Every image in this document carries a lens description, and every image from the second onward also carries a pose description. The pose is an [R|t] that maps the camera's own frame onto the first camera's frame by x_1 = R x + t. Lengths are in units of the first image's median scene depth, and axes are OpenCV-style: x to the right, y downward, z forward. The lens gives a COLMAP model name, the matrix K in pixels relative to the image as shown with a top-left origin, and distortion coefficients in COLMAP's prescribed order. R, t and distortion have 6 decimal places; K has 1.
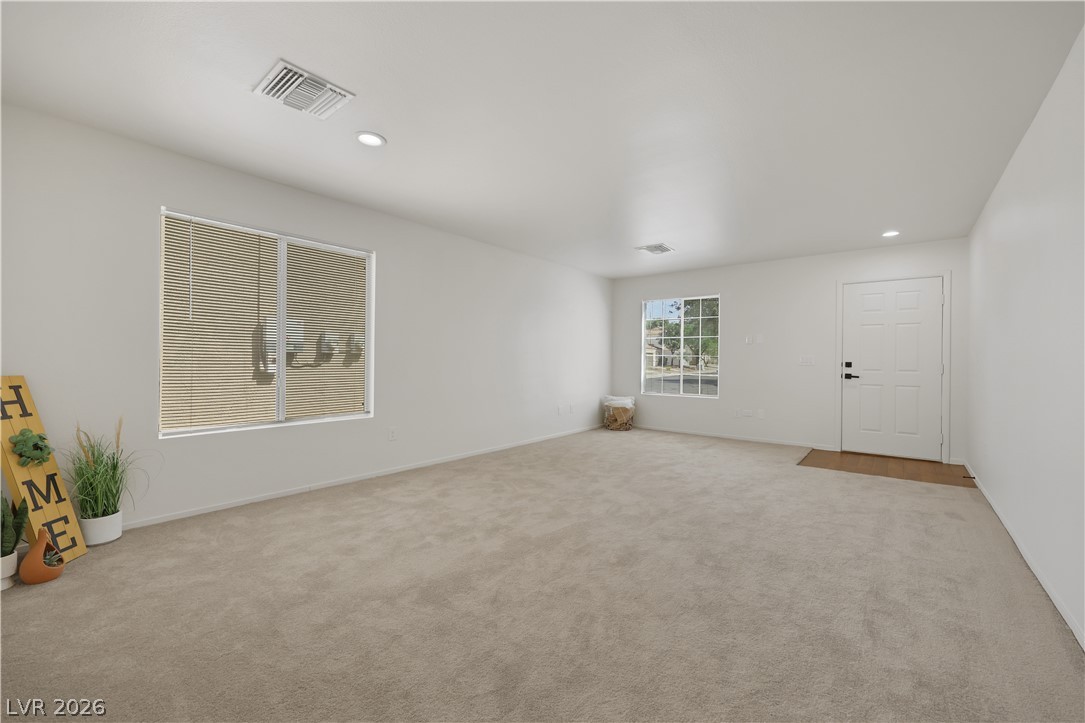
lens RADIAL K [[434.6, 0, 543.2], [0, 434.6, 355.8], [0, 0, 1]] dist [-0.002383, -0.000311]
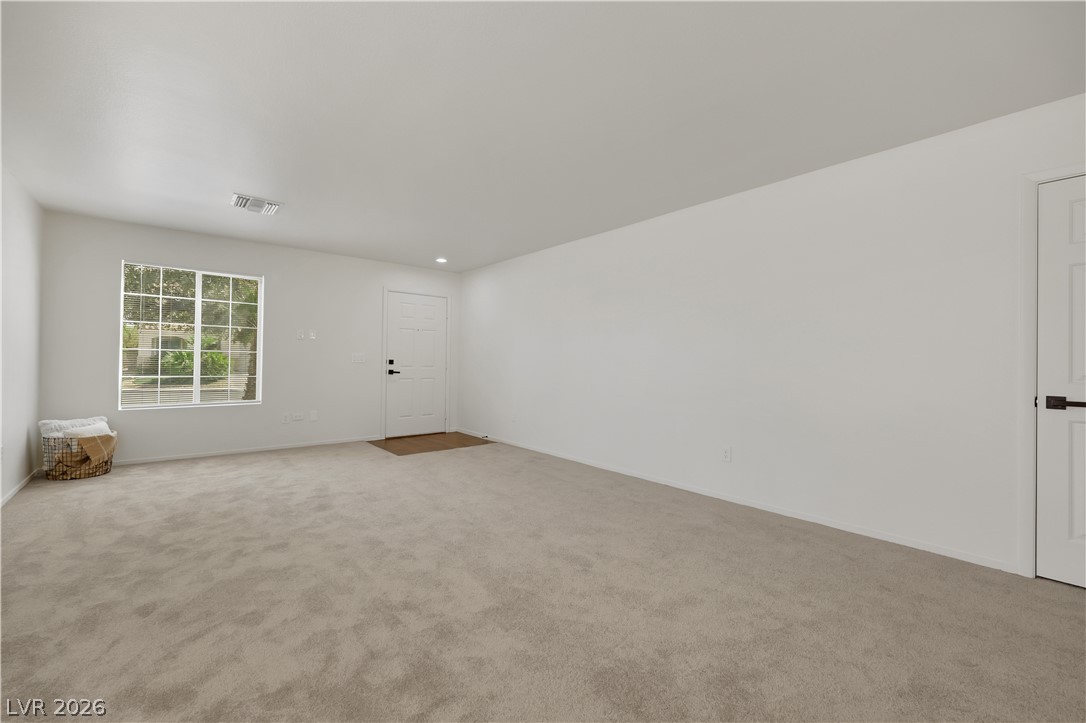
lens RADIAL K [[436.2, 0, 538.1], [0, 436.2, 359.1], [0, 0, 1]] dist [0.002003, -0.000038]
pose [[0.220583, -0.001532, 0.975367, -0.396648], [-0.018701, 0.999808, 0.005799, -0.001564], [-0.975189, -0.019520, 0.220512, 0.426300]]
